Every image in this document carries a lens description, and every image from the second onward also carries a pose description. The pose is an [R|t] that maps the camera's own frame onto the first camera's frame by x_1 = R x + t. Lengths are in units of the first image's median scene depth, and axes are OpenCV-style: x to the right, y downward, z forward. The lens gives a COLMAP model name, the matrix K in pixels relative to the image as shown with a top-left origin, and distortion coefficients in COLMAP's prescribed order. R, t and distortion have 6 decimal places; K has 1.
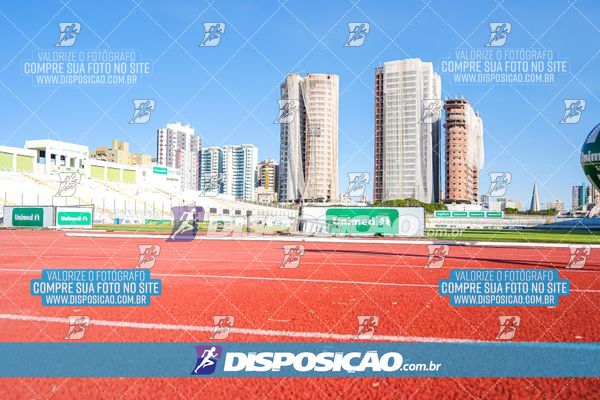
lens RADIAL K [[559.9, 0, 297.4], [0, 559.9, 199.0], [0, 0, 1]] dist [0.003293, 0.000000]
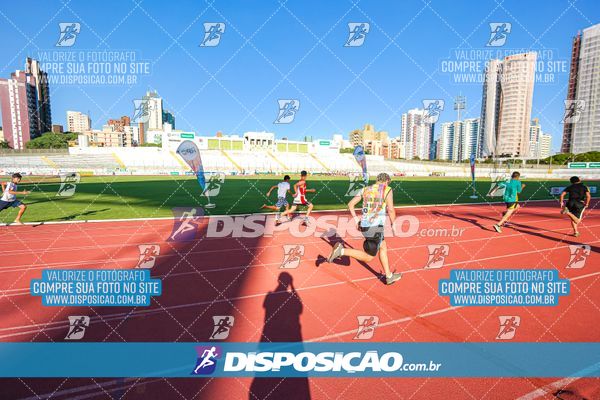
lens RADIAL K [[323.6, 0, 294.6], [0, 323.6, 200.3], [0, 0, 1]] dist [0.004922, 0.007907]
pose [[0.765137, 0.051894, -0.641773, 0.309690], [0.031213, 0.992585, 0.117474, 0.000881], [0.643110, -0.109915, 0.757844, 0.189699]]
